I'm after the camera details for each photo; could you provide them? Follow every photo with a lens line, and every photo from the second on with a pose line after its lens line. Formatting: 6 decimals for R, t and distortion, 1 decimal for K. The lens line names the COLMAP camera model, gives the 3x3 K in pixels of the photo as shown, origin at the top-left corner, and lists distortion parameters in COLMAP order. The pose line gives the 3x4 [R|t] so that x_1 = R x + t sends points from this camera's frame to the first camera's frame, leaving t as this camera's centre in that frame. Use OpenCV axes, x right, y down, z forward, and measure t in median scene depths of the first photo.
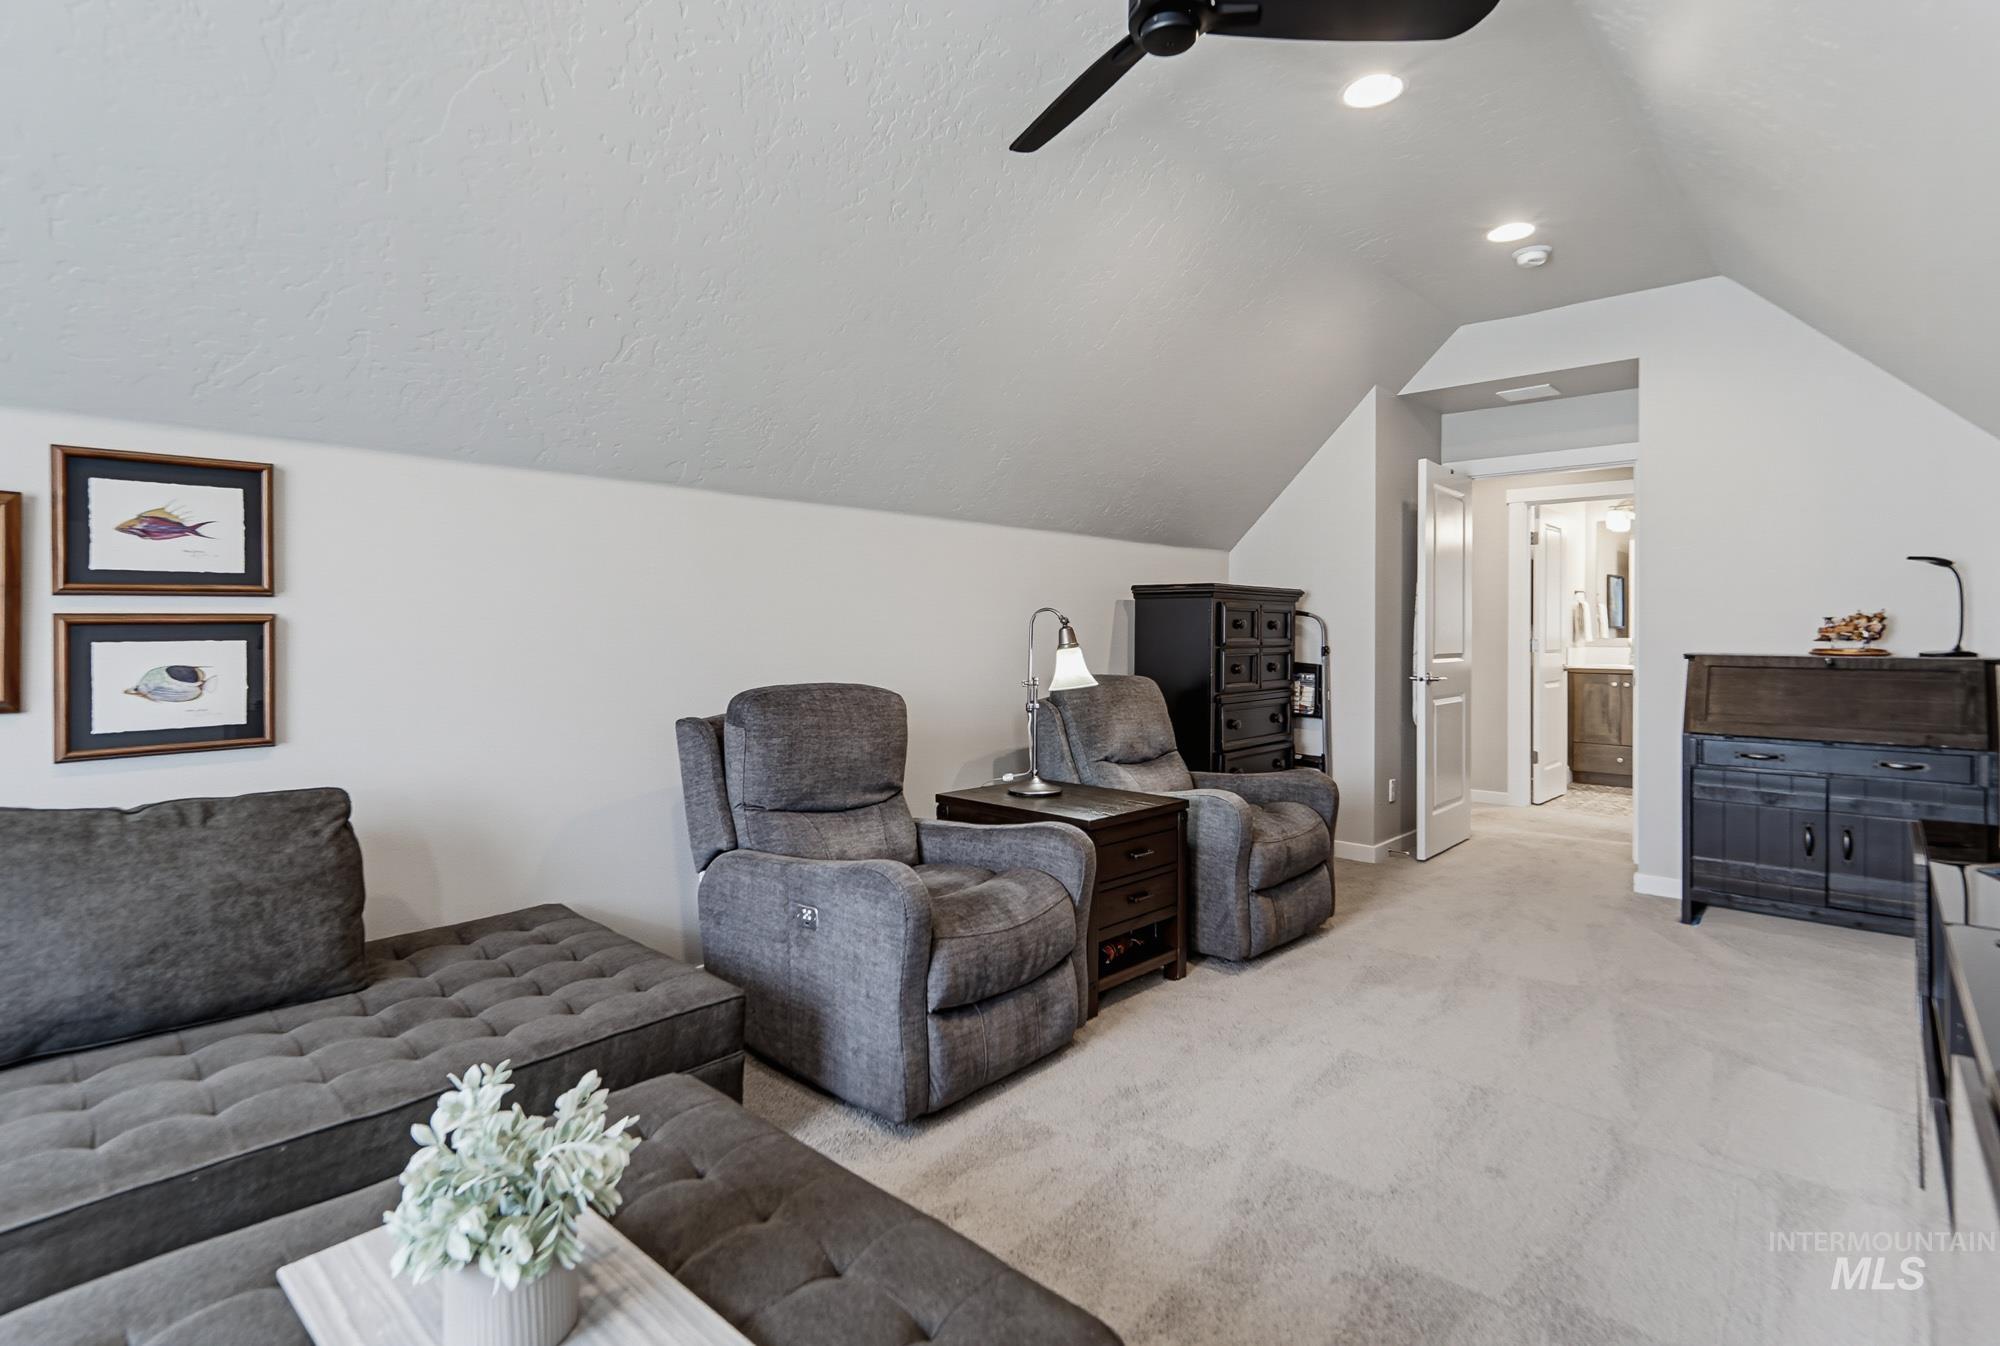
lens RADIAL K [[955.8, 0, 1000.7], [0, 955.8, 638.6], [0, 0, 1]] dist [0.000071, 0.000025]
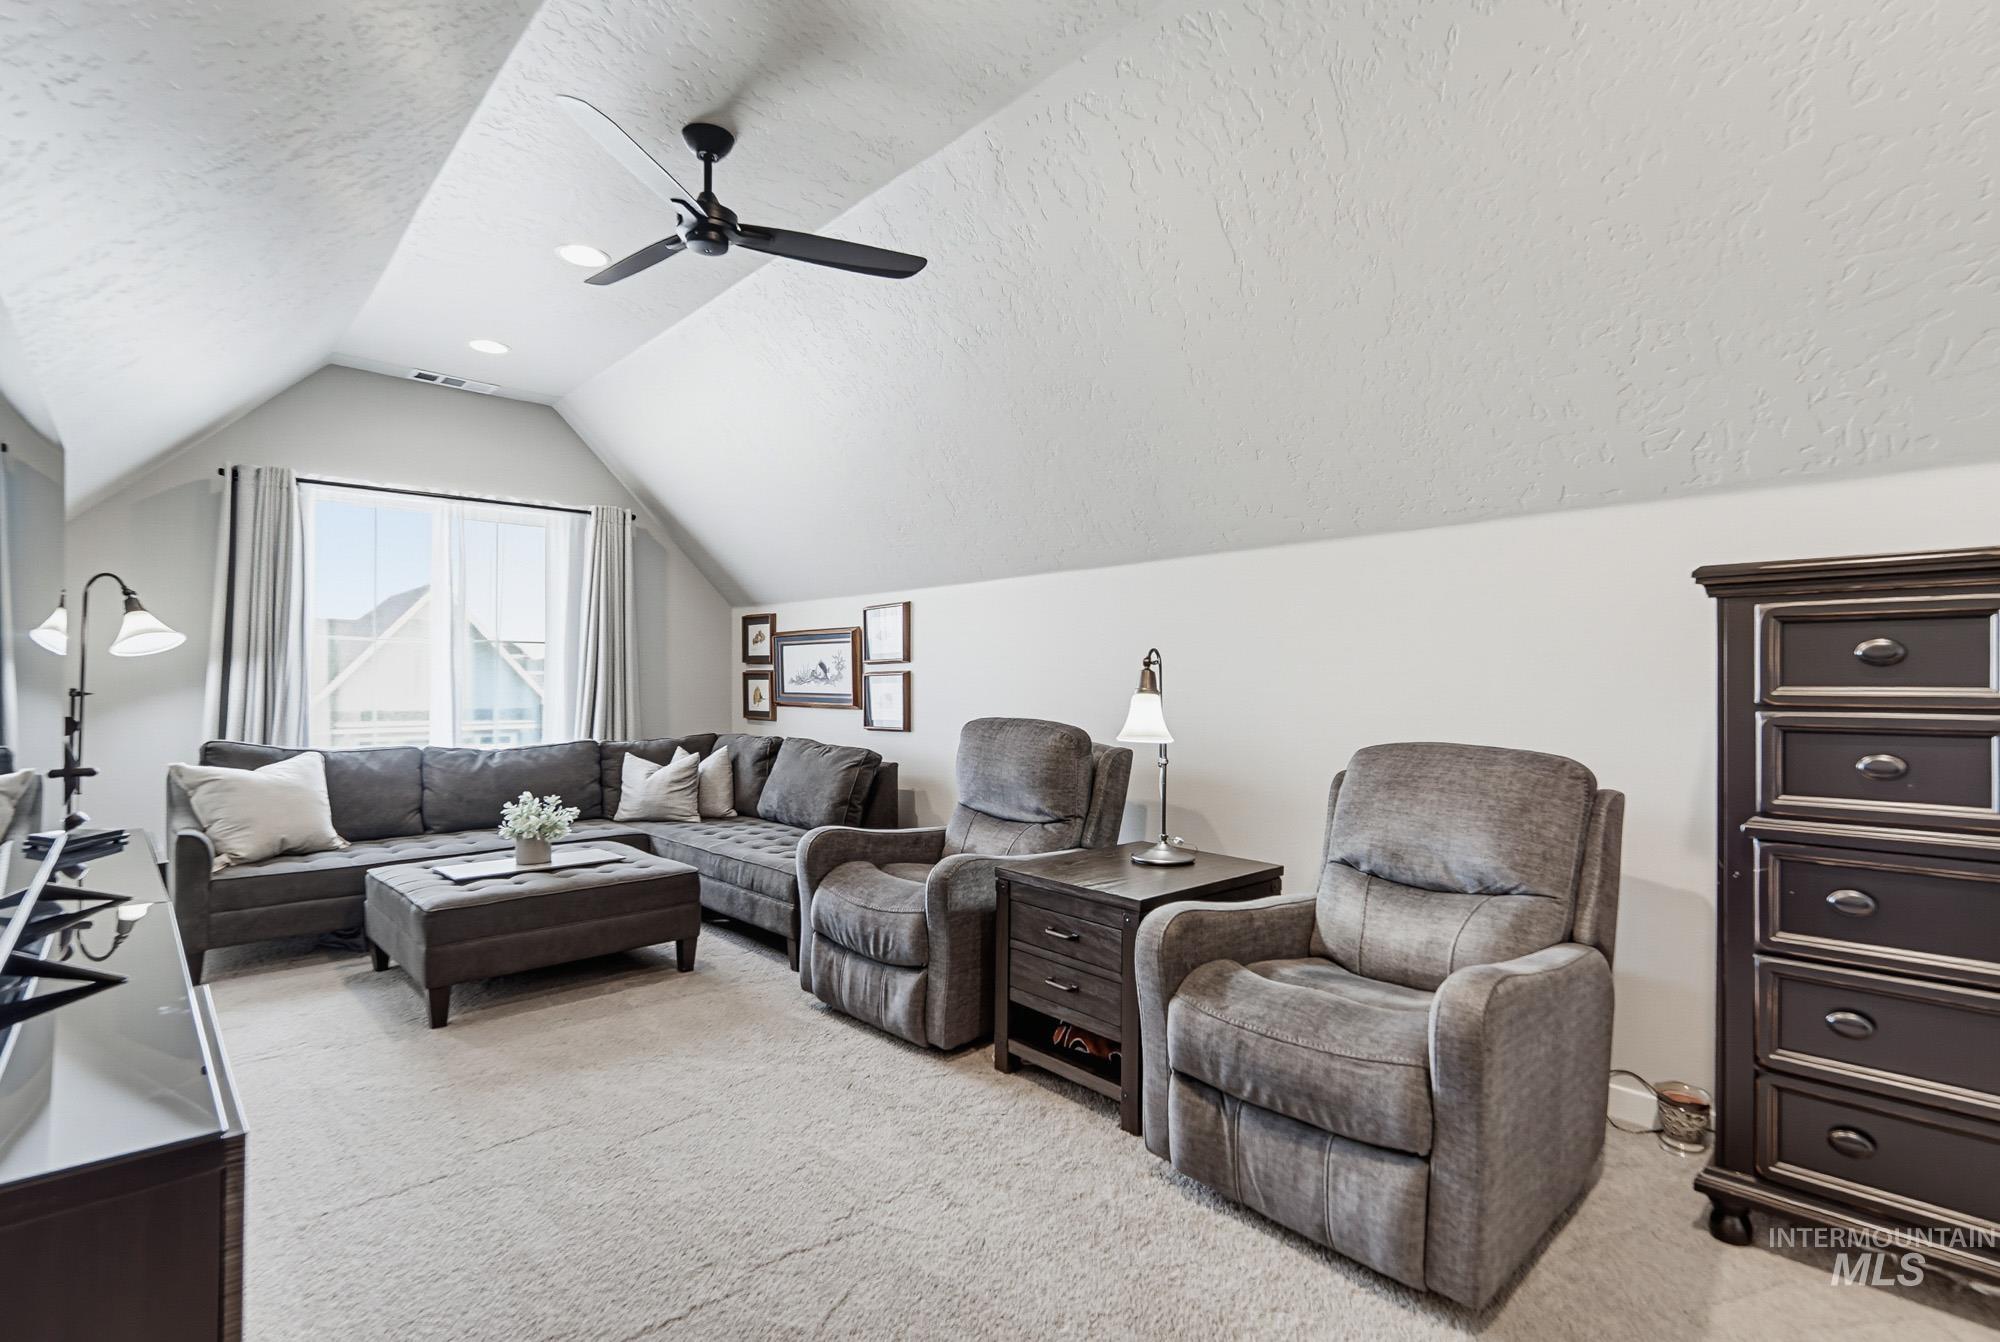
lens RADIAL K [[928.3, 0, 1001.0], [0, 928.3, 690.1], [0, 0, 1]] dist [0.002038, 0.000196]
pose [[-0.072488, 0.006818, -0.997346, 0.950728], [-0.006227, 0.999954, 0.007288, 0.001102], [0.997350, 0.006739, -0.072442, 0.979590]]
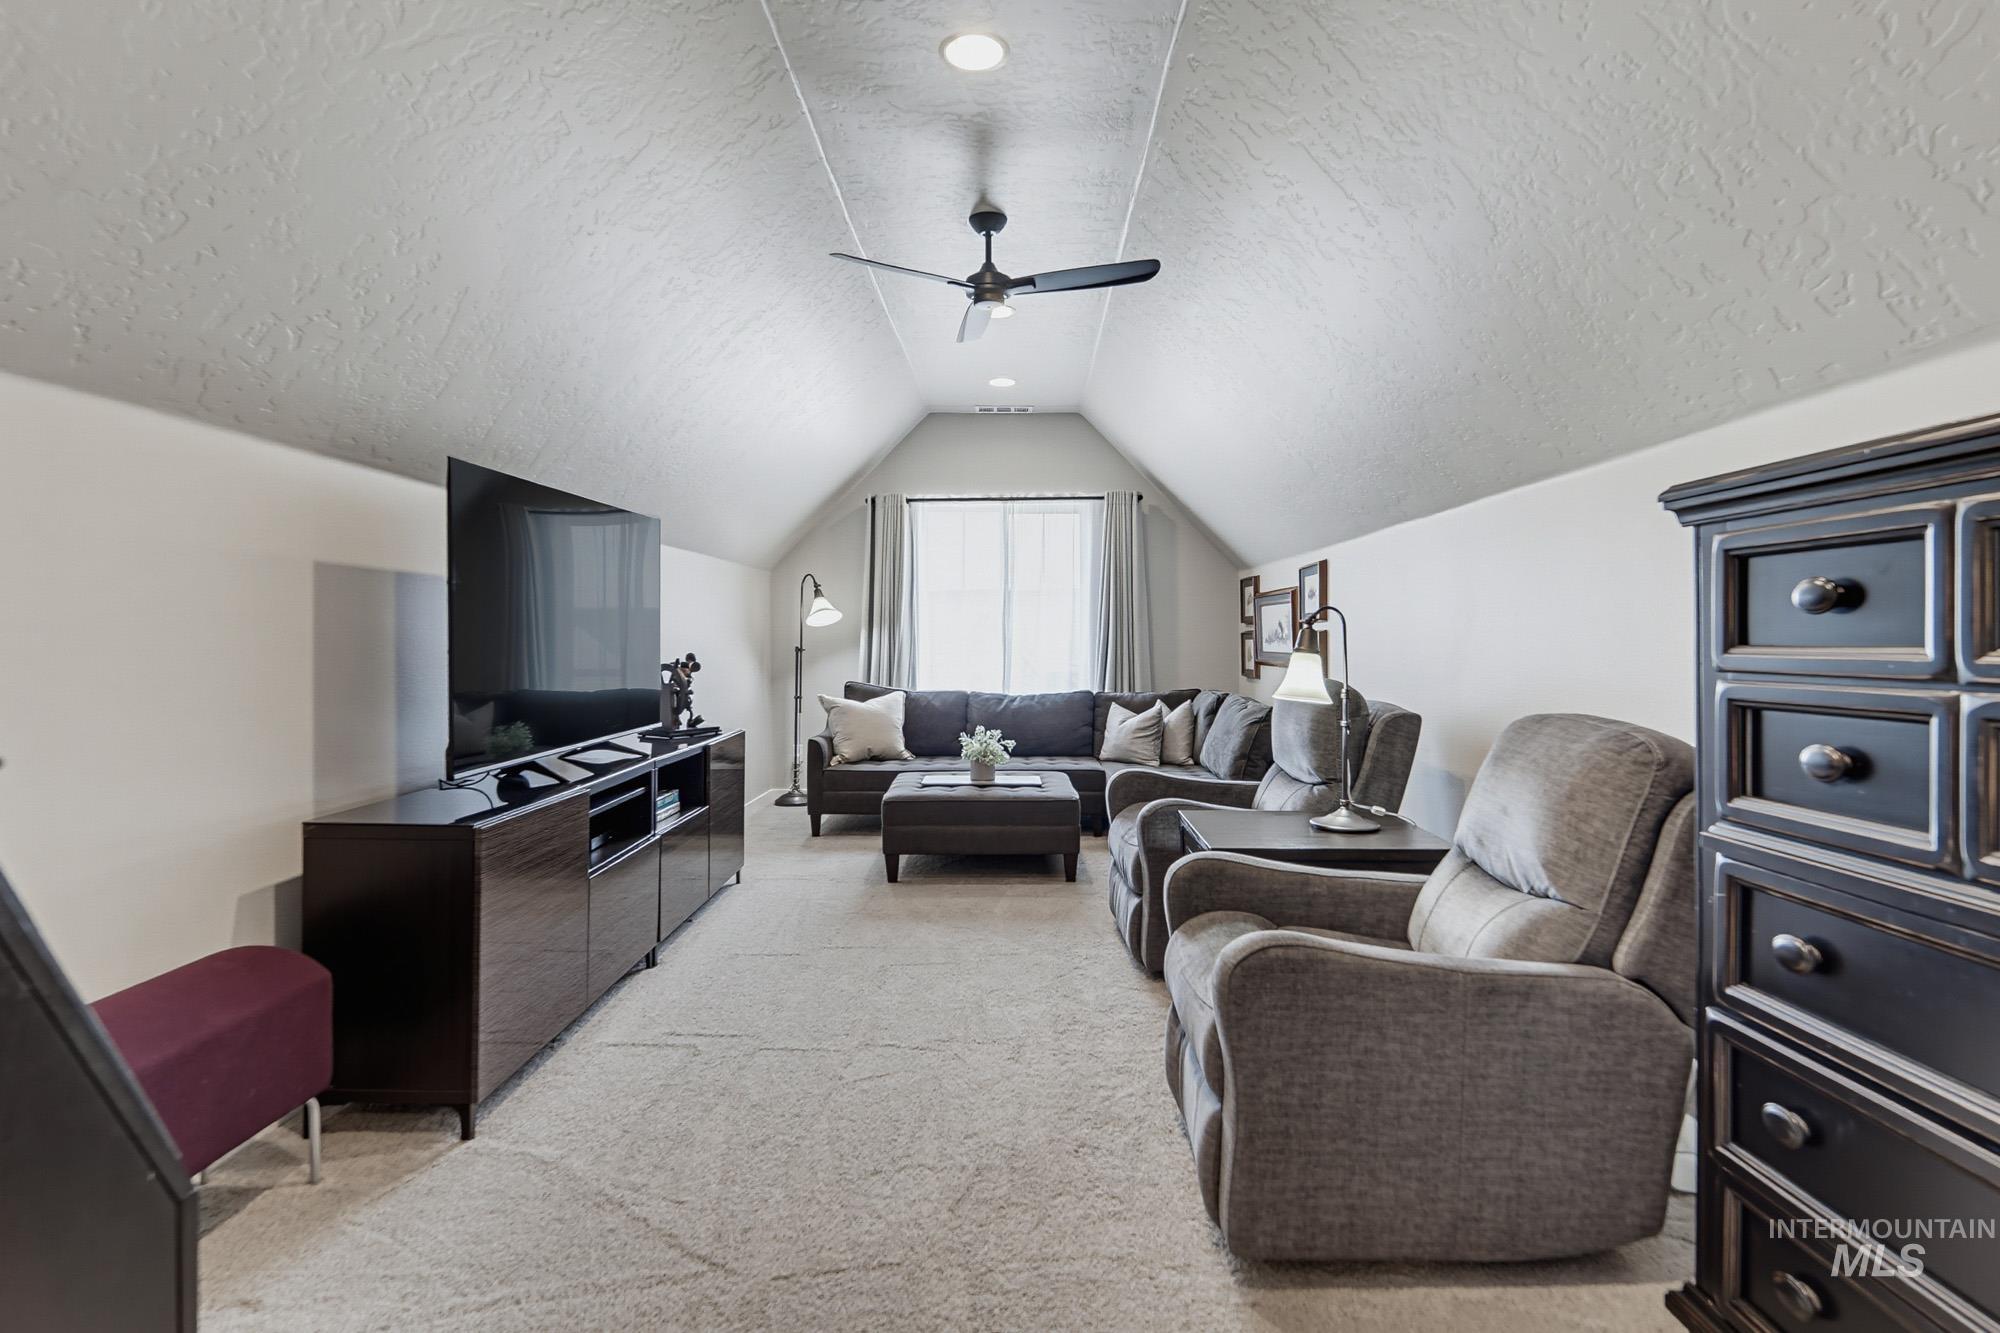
lens RADIAL K [[965.9, 0, 1000.0], [0, 965.9, 666.5], [0, 0, 1]] dist [-0.001171, -0.000114]
pose [[-0.737526, 0.015681, -0.675137, 0.880098], [-0.004202, 0.999604, 0.027807, -0.001007], [0.675306, 0.023345, -0.737168, 1.514970]]
